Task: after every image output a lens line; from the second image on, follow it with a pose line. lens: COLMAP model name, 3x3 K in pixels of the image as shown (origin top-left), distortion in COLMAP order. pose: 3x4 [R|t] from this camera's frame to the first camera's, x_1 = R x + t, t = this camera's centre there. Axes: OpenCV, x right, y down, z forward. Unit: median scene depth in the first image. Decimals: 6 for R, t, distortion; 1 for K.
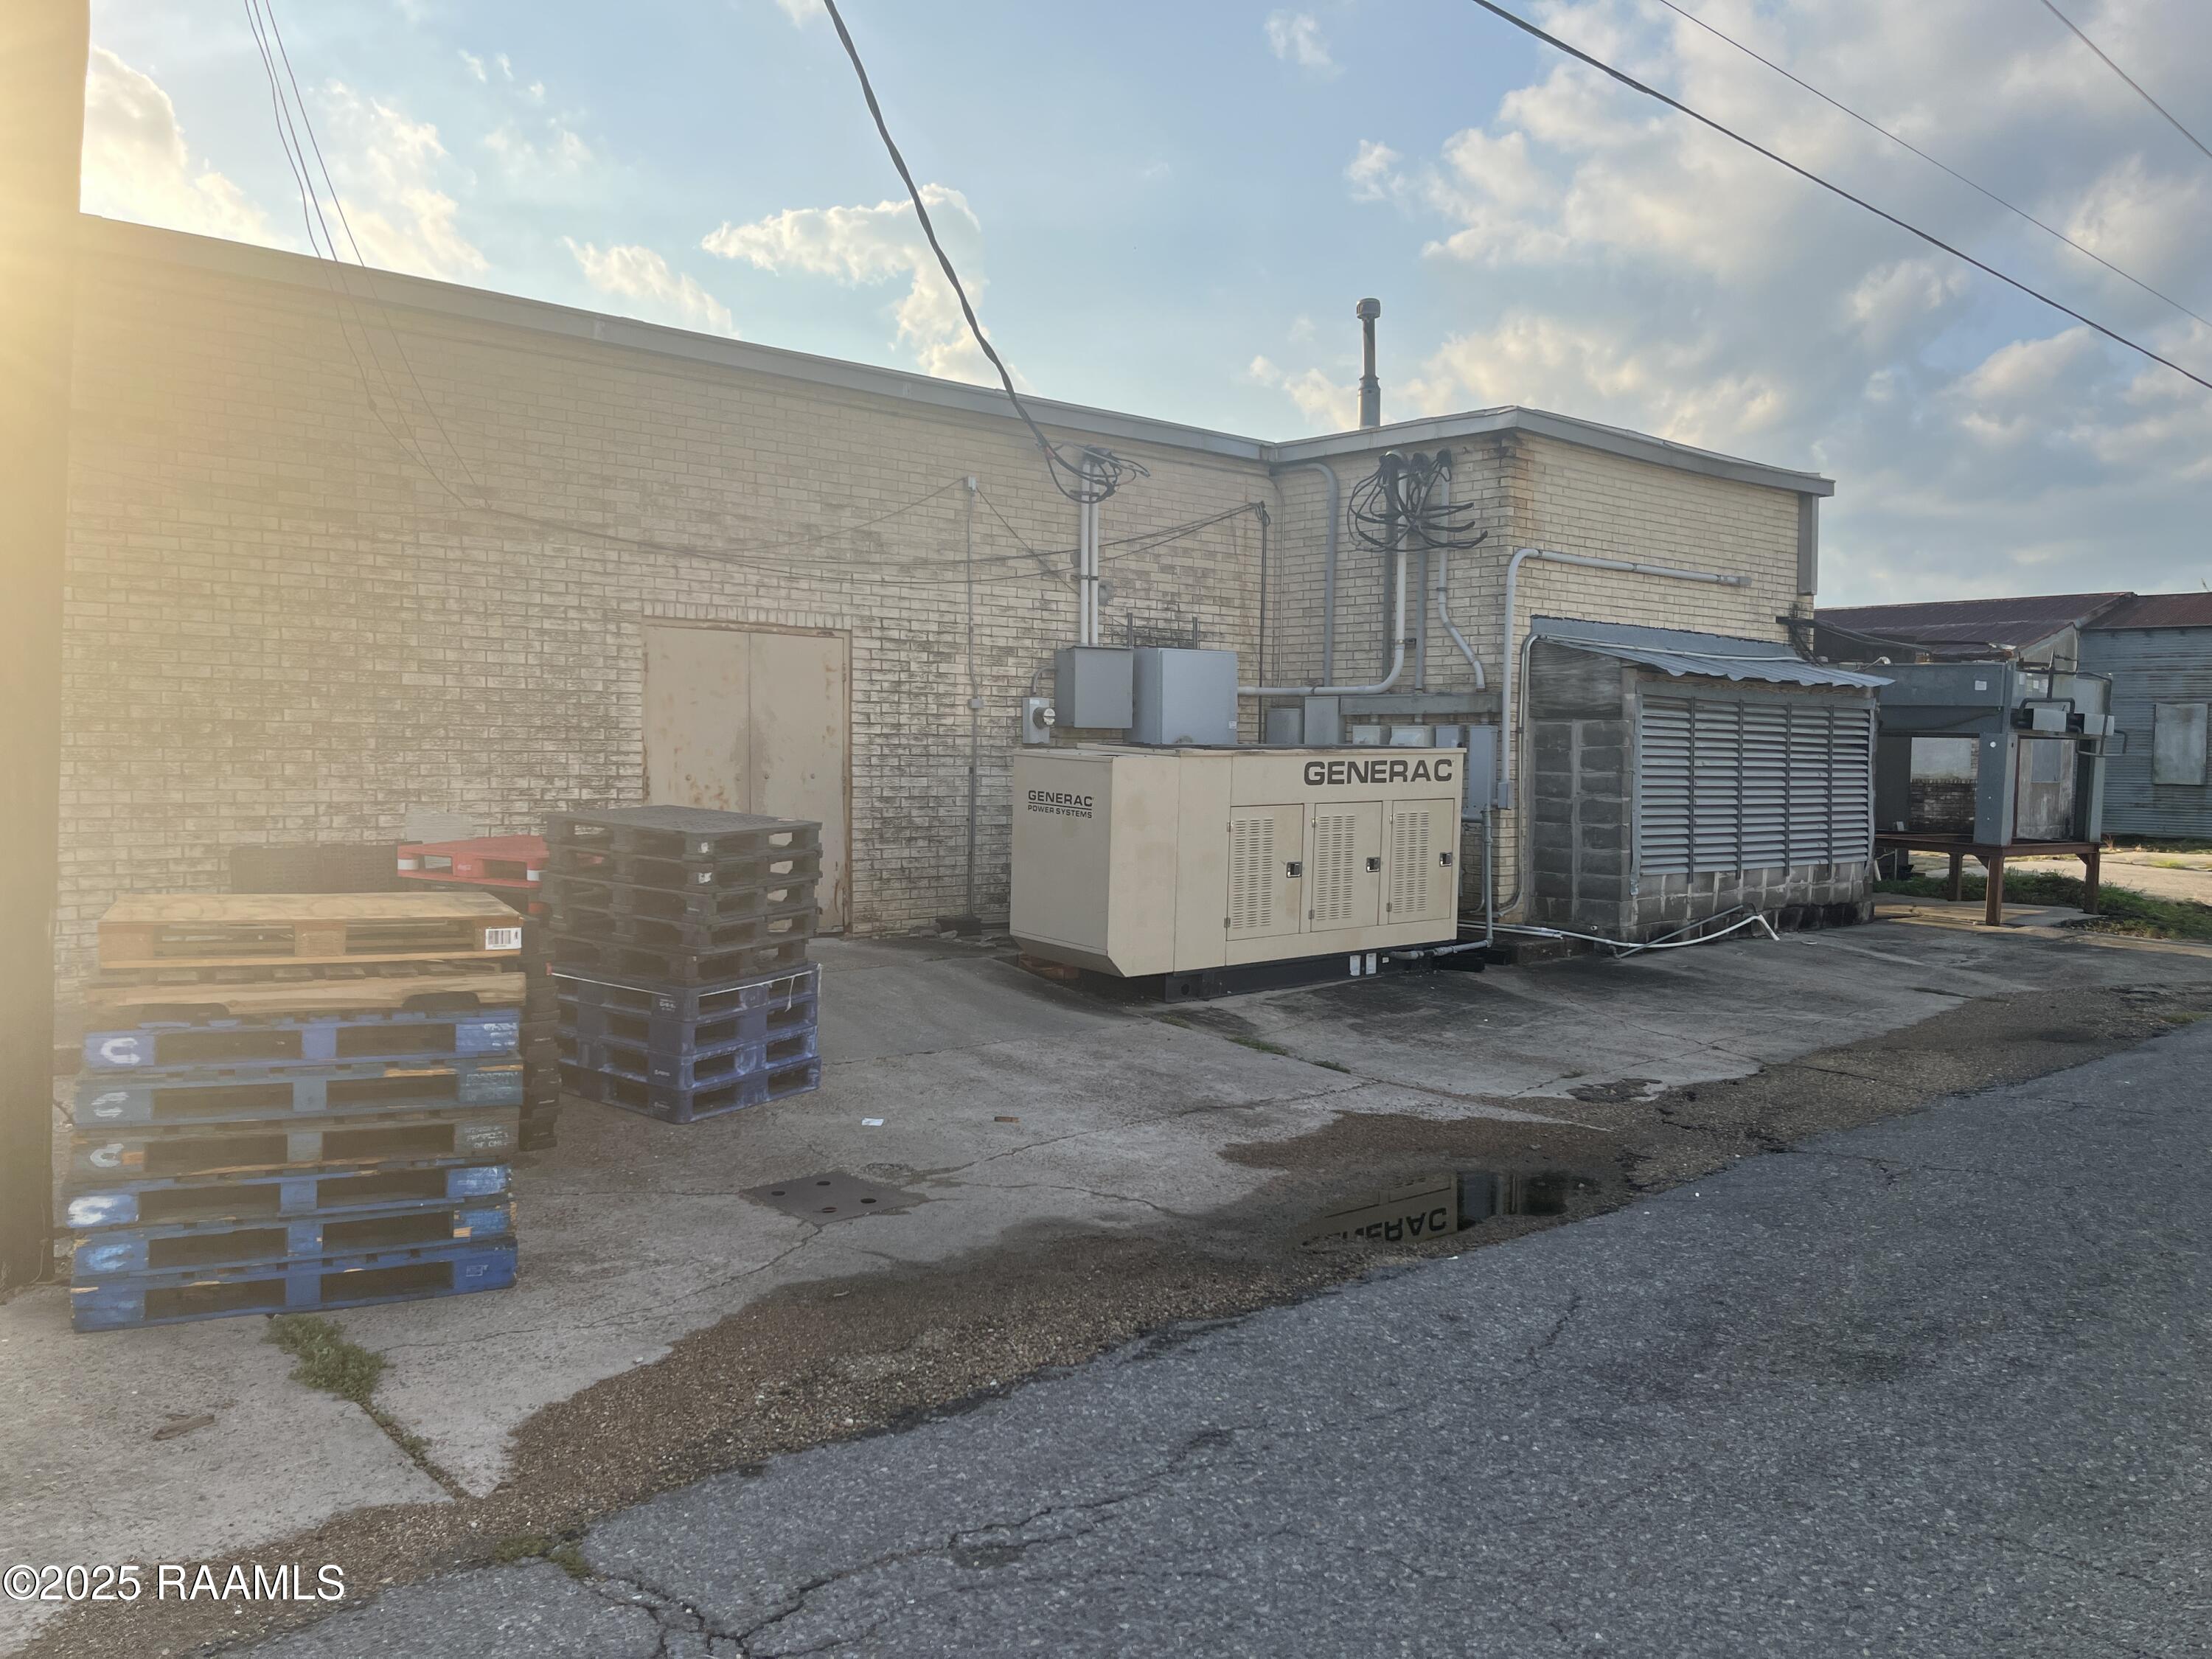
lens RADIAL K [[1695.5, 0, 1096.1], [0, 1695.5, 836.6], [0, 0, 1]] dist [0.087632, -0.167659]
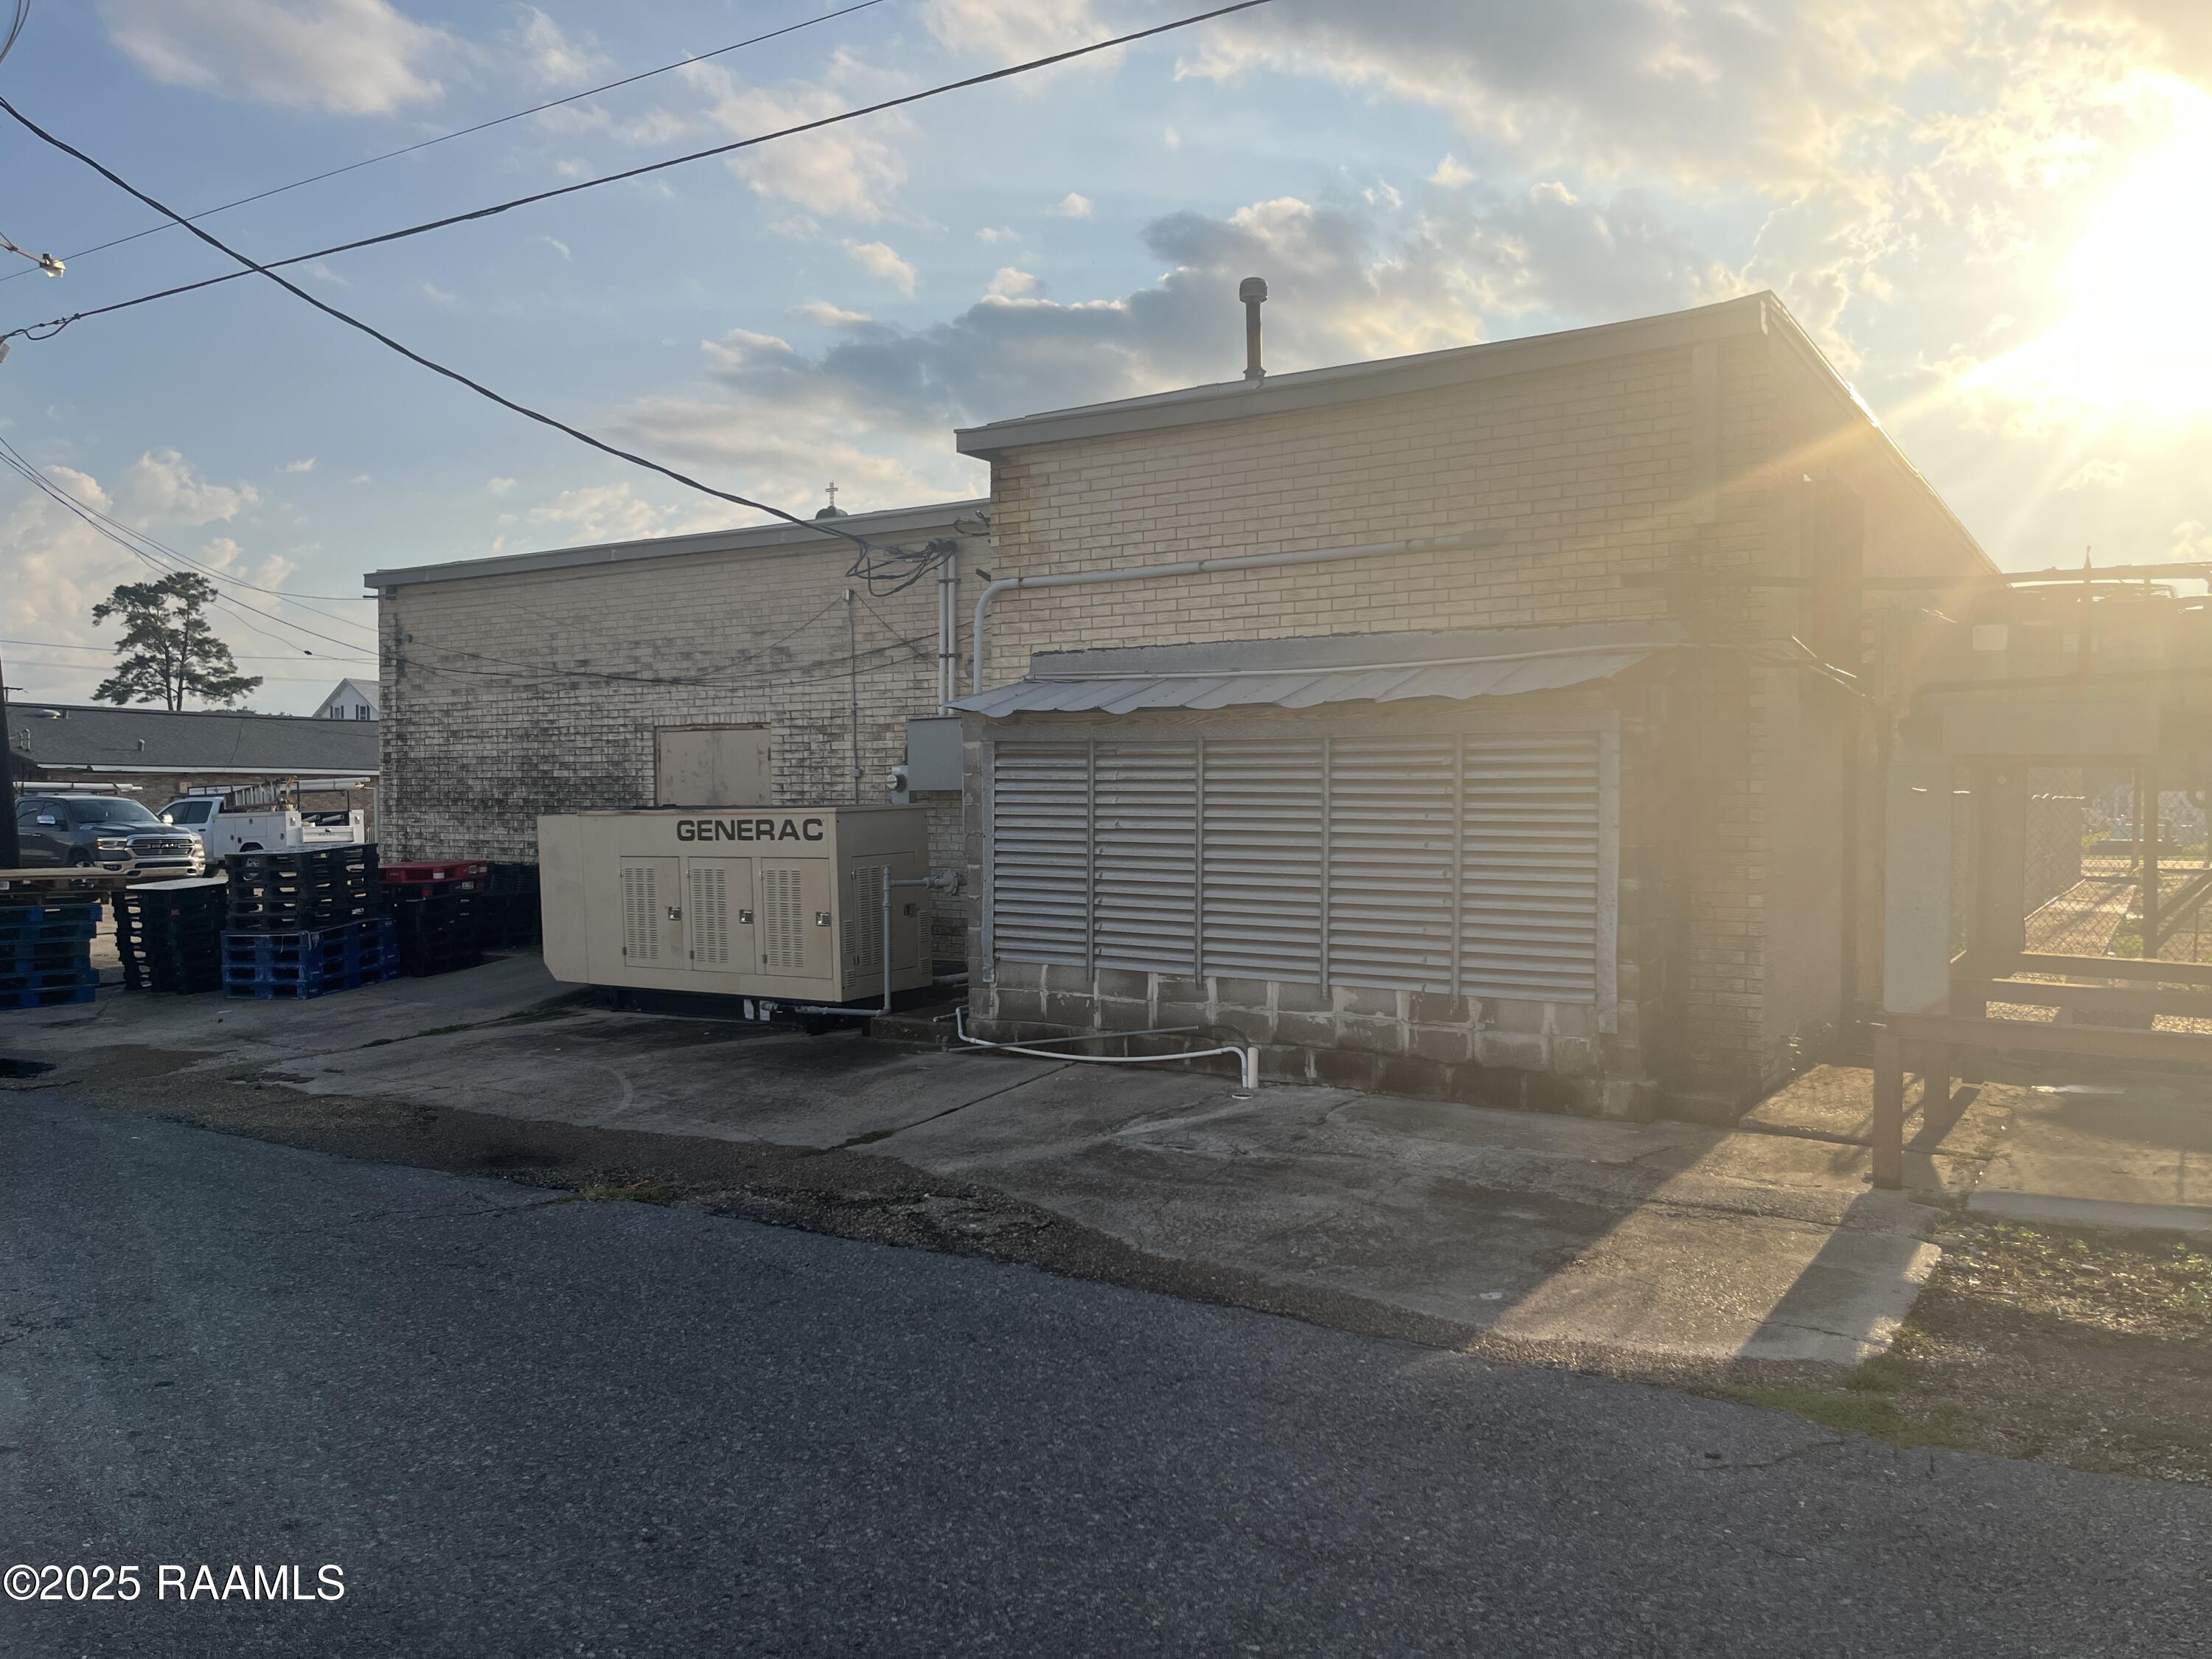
lens RADIAL K [[1695.5, 0, 1096.1], [0, 1695.5, 836.6], [0, 0, 1]] dist [0.087632, -0.167659]
pose [[0.255919, 0.010673, -0.966639, 1.214835], [-0.045408, 0.998968, -0.000992, -0.041400], [0.965631, 0.044147, 0.256140, 0.902560]]
